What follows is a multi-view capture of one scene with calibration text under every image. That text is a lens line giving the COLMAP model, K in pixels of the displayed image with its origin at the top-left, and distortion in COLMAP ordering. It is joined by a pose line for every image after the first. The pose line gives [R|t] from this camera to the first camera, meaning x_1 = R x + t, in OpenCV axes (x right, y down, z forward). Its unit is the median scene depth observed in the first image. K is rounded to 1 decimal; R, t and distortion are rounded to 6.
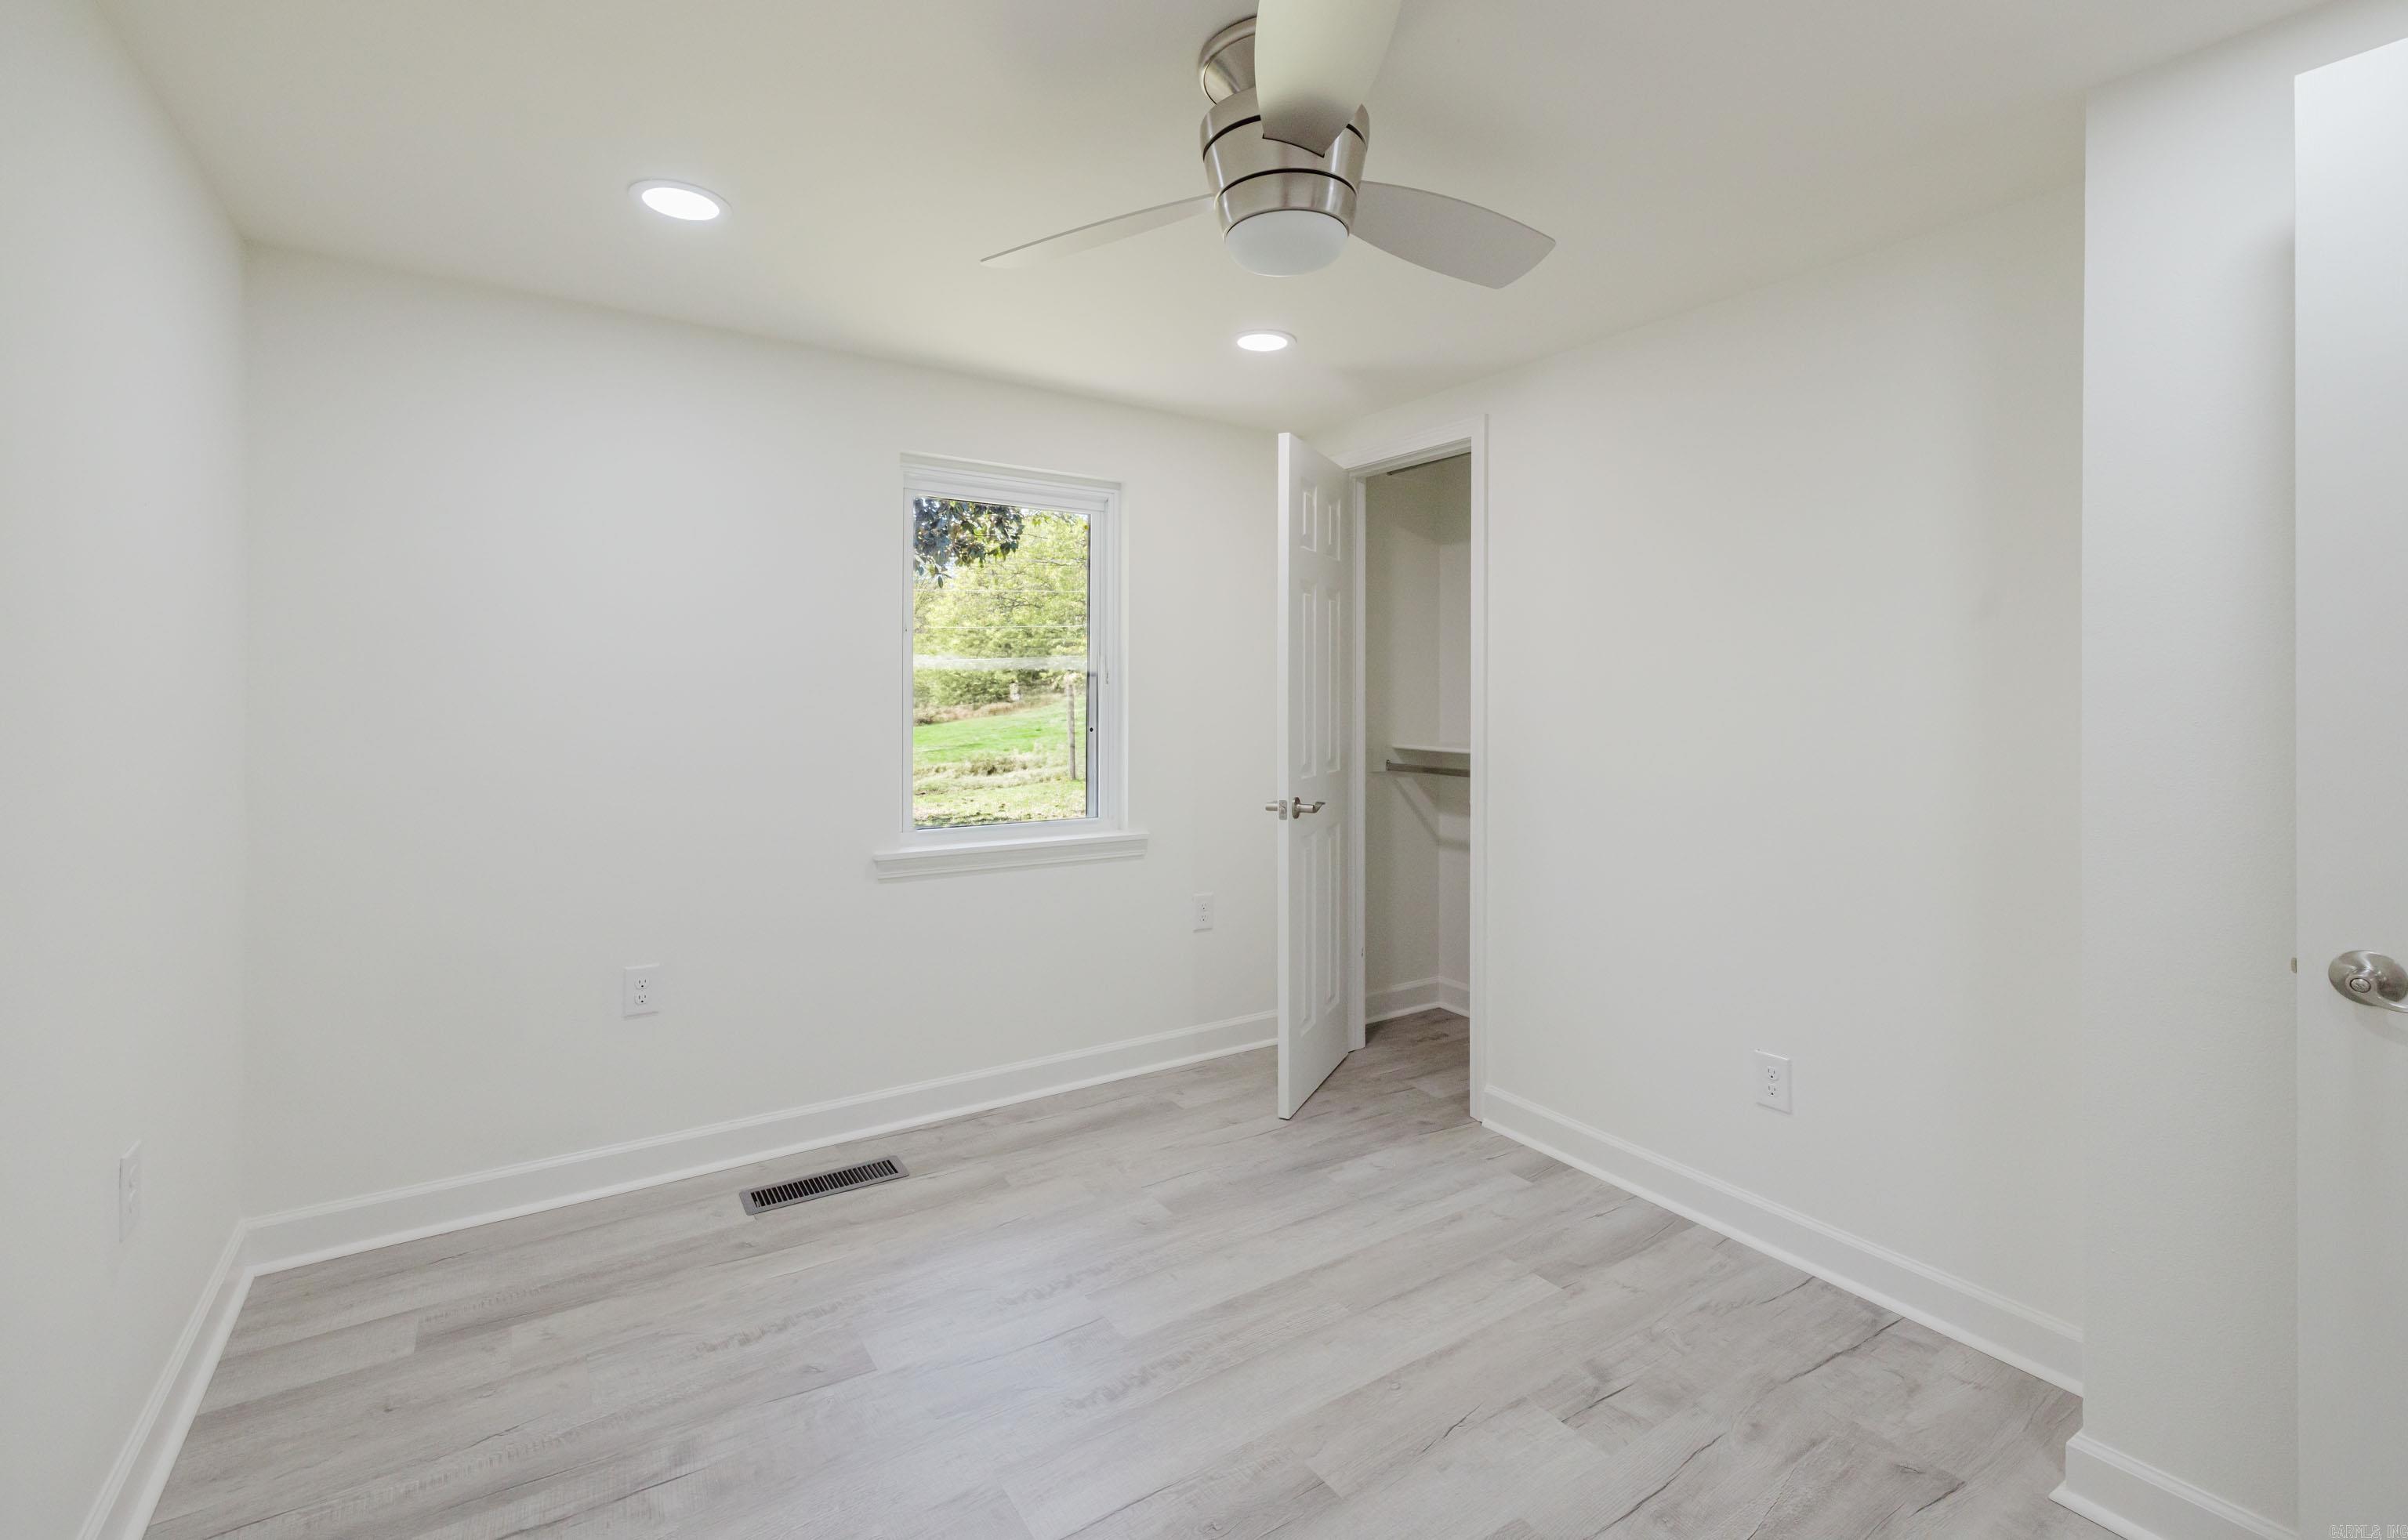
lens RADIAL K [[1021.7, 0, 1185.3], [0, 1021.7, 725.1], [0, 0, 1]] dist [-0.000499, 0.000550]
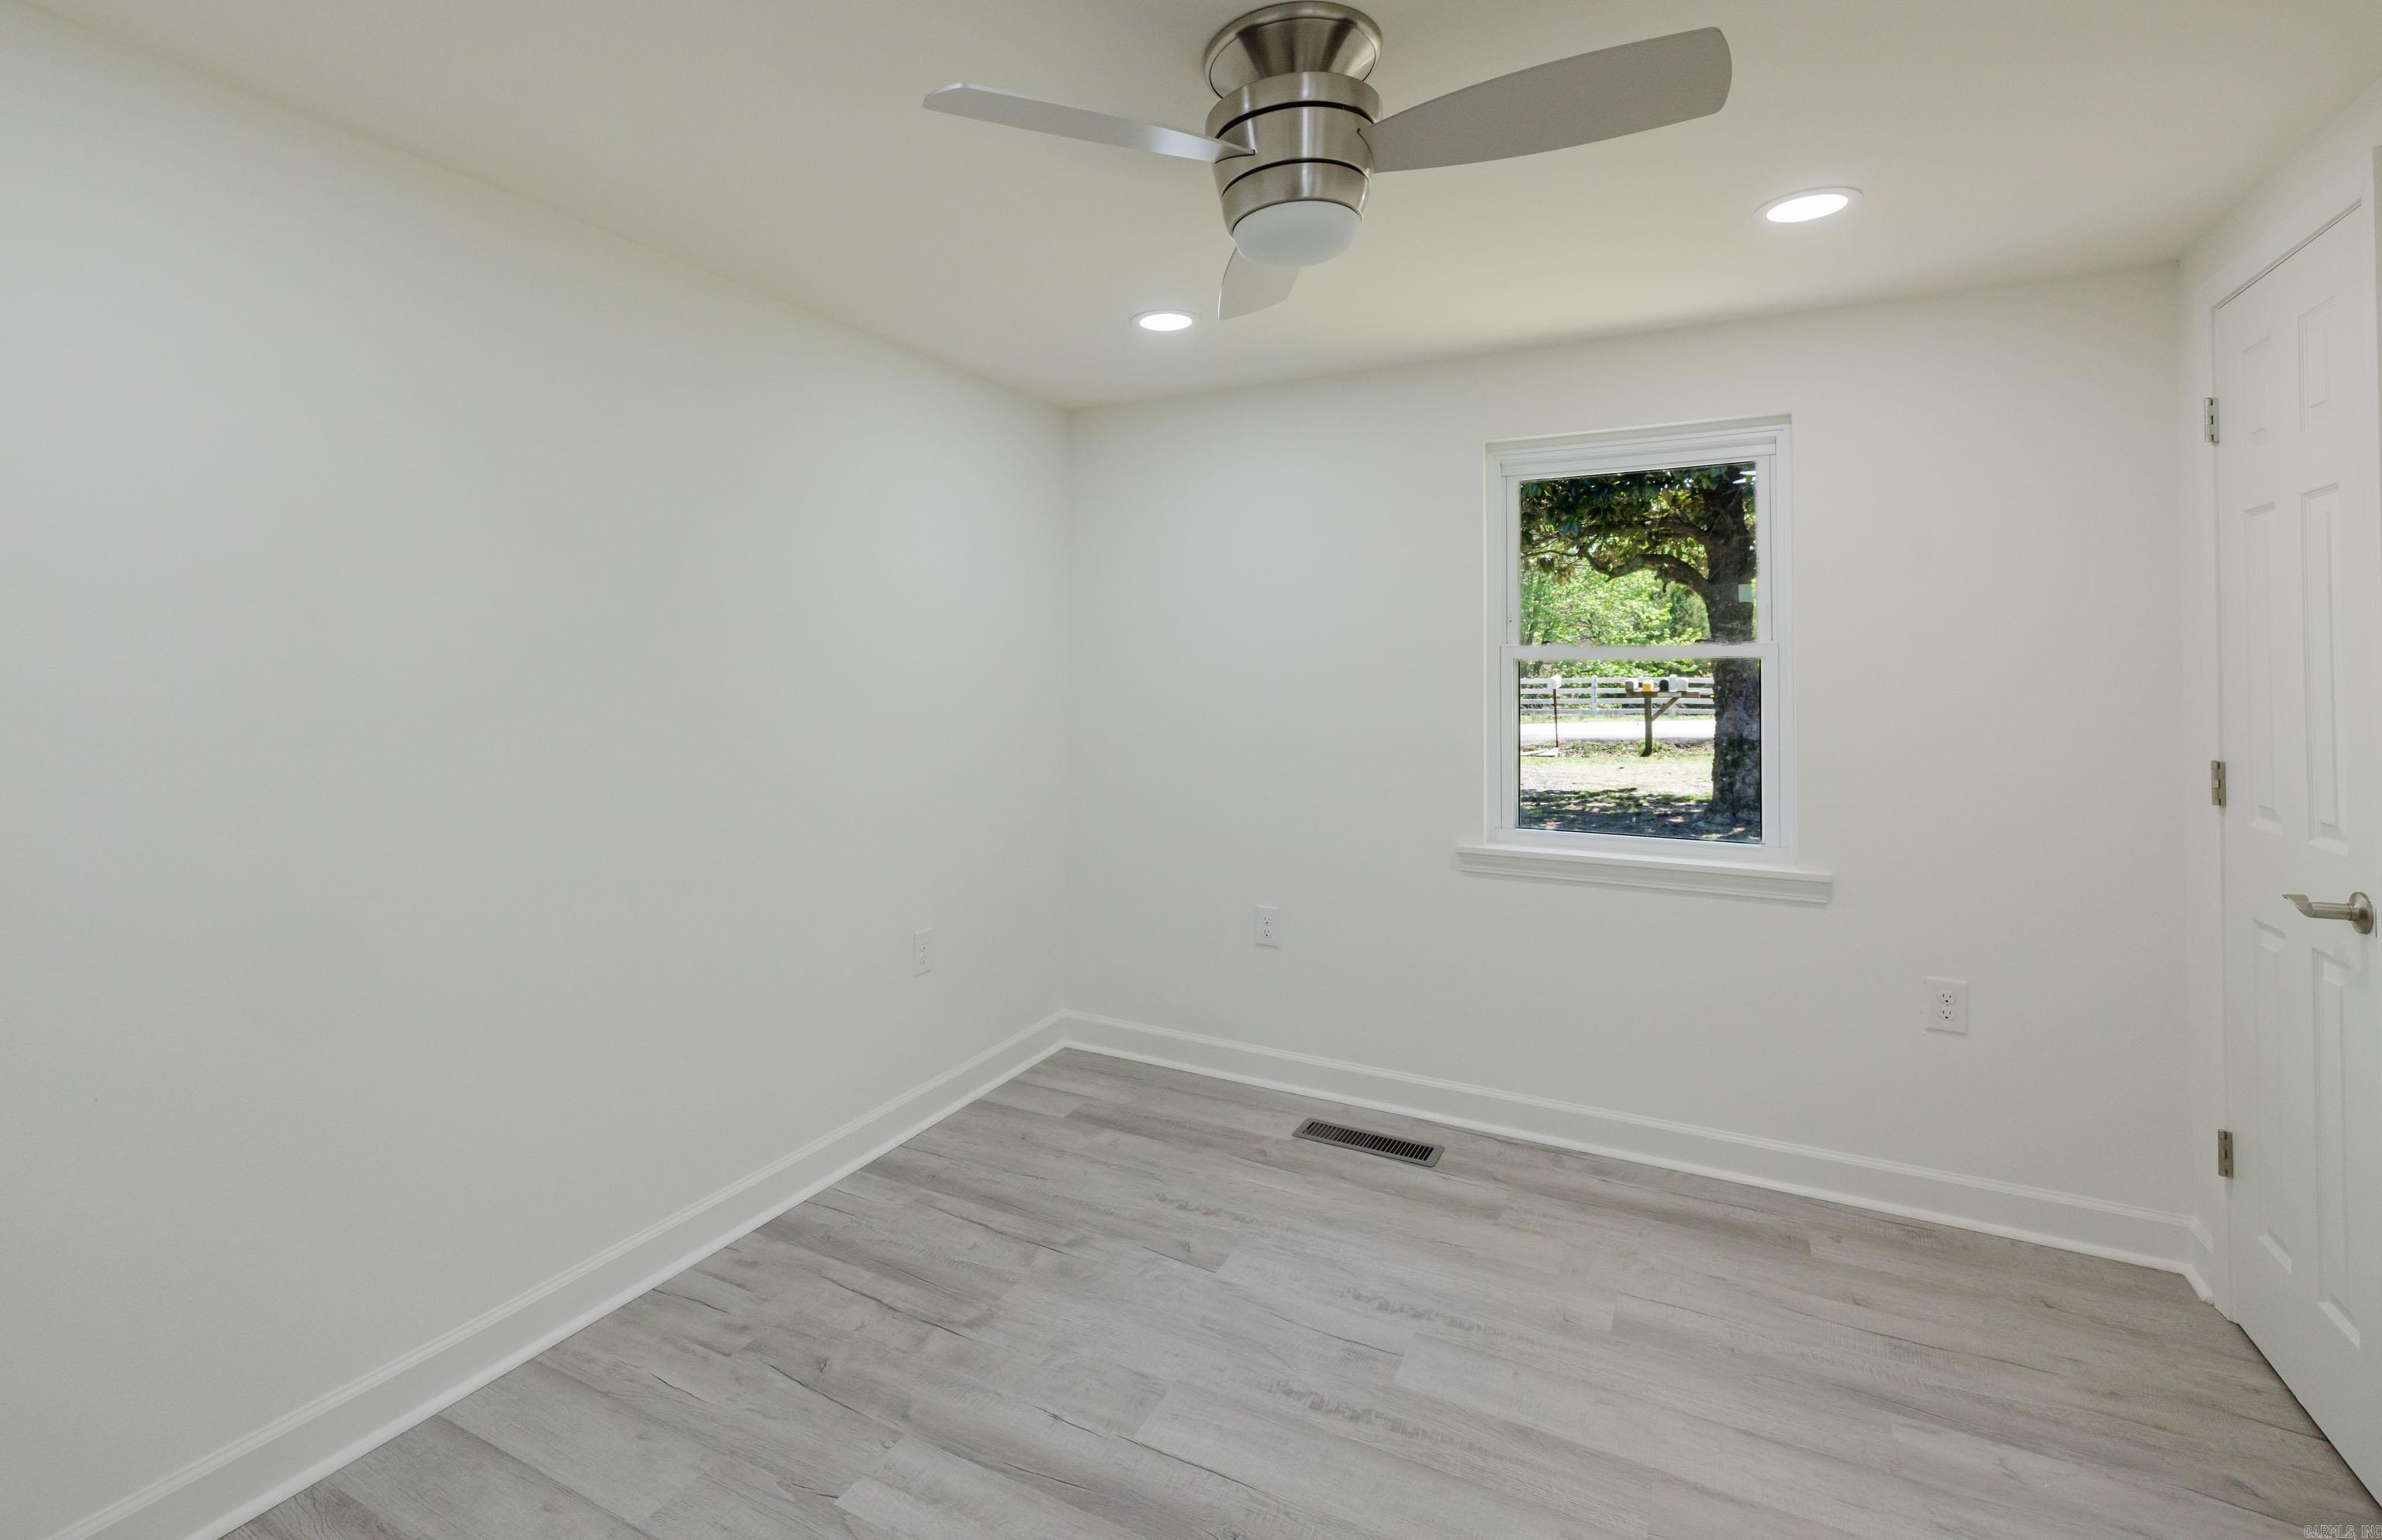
lens RADIAL K [[1128.7, 0, 1182.4], [0, 1128.7, 665.9], [0, 0, 1]] dist [-0.004145, 0.000021]
pose [[0.464887, -0.002443, -0.885367, 0.672008], [-0.019423, 0.999727, -0.012957, -0.037573], [0.885157, 0.023220, 0.464713, 0.286100]]
